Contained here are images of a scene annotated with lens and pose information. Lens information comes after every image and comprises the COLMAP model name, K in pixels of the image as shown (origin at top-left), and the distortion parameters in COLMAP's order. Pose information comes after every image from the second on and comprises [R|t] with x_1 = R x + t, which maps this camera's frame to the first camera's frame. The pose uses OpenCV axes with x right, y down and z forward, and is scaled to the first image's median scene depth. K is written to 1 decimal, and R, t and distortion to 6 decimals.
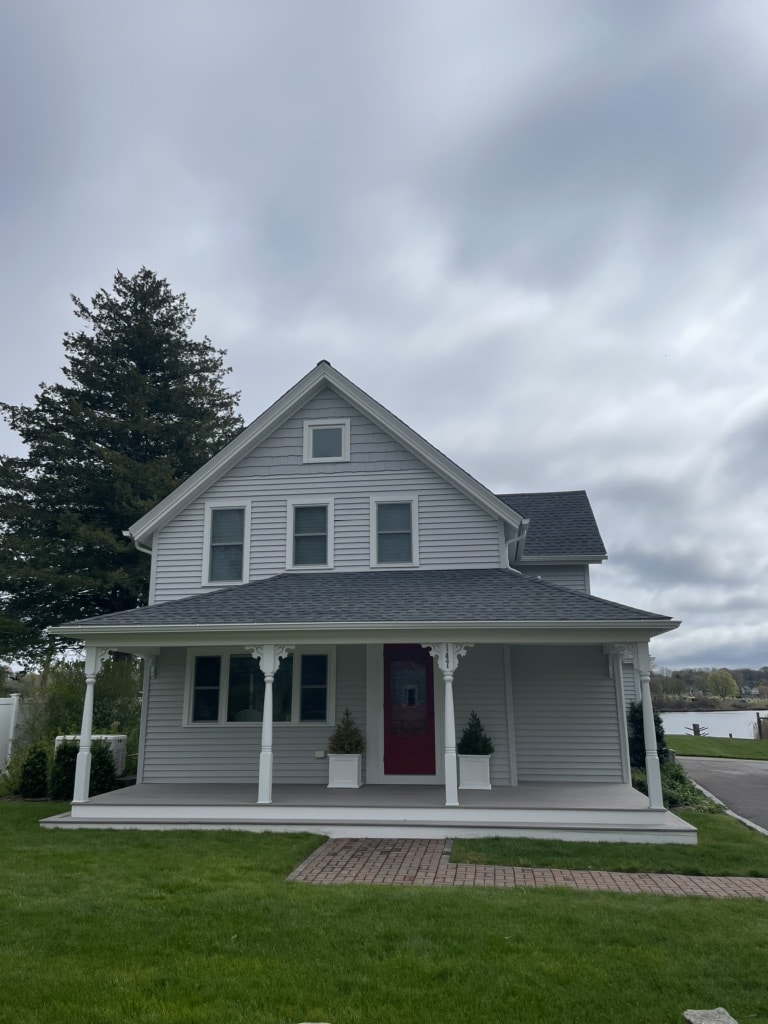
lens RADIAL K [[765.0, 0, 384.0], [0, 765.0, 512.0], [0, 0, 1]] dist [0.075125, -0.002016]
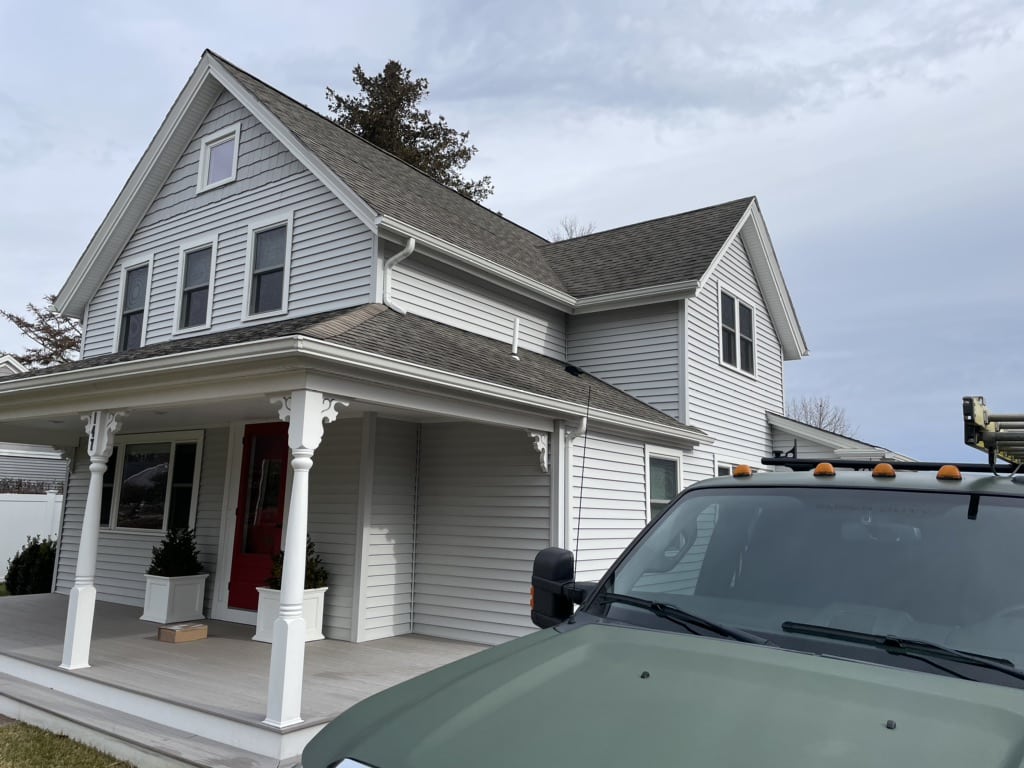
lens RADIAL K [[765.0, 0, 512.0], [0, 765.0, 384.0], [0, 0, 1]] dist [0.075125, -0.002016]
pose [[0.886485, -0.052790, -0.459736, 0.522243], [0.077648, 0.996355, 0.035316, 0.121679], [0.456196, -0.067005, 0.887353, 0.462531]]
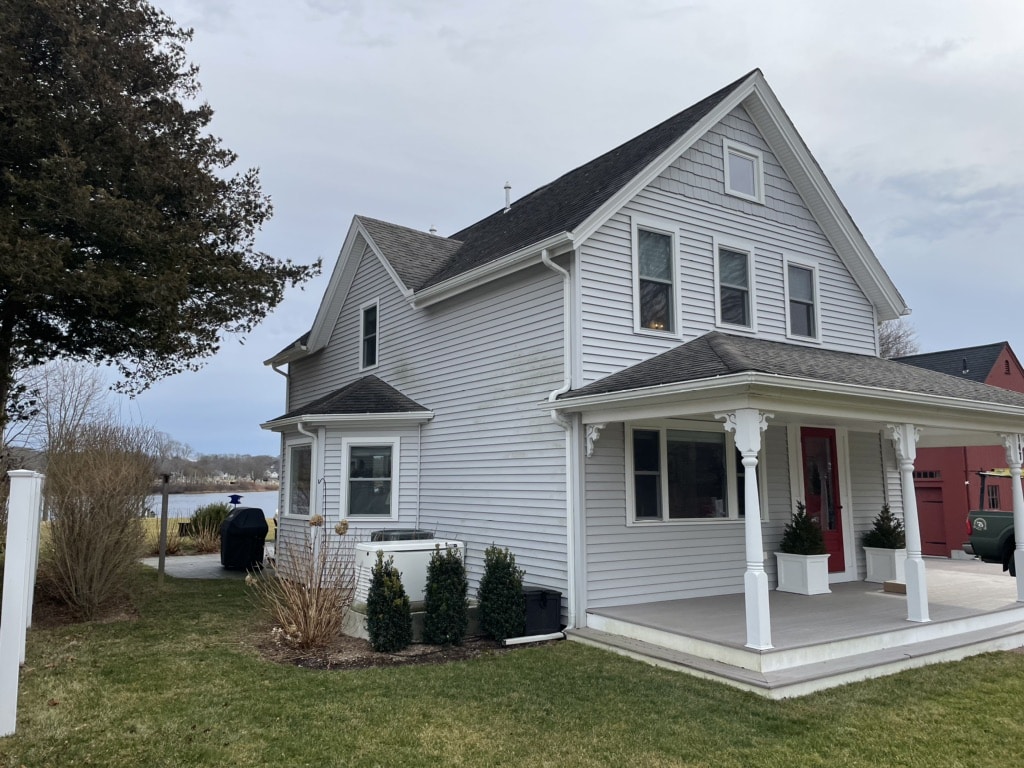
lens RADIAL K [[800.0, 0, 512.0], [0, 800.0, 384.0], [0, 0, 1]] dist [0.002865, 0.000002]
pose [[0.746076, 0.086632, 0.660201, -0.805133], [-0.159834, 0.985812, 0.051266, 0.123097], [-0.646393, -0.143771, 0.749337, 0.515507]]
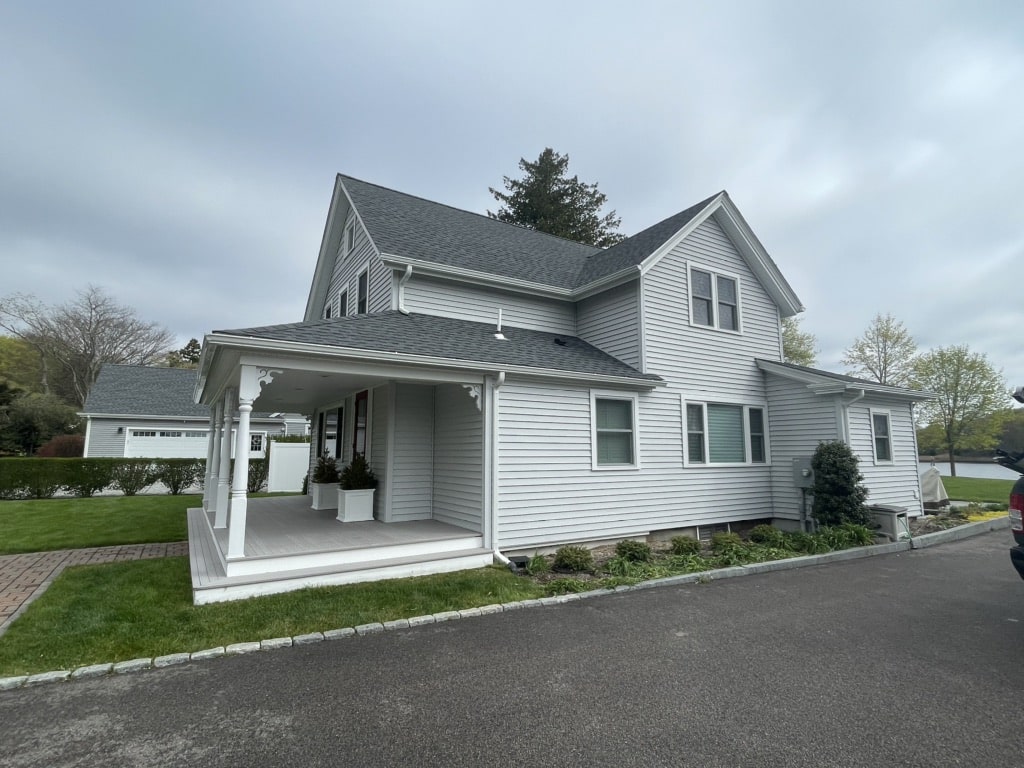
lens RADIAL K [[521.3, 0, 512.0], [0, 521.3, 384.0], [0, 0, 1]] dist [-0.000339, -0.000023]
pose [[0.645681, -0.094894, -0.757688, 0.726915], [0.165774, 0.986003, 0.017779, 0.174420], [0.745396, -0.137085, 0.652375, 0.633602]]
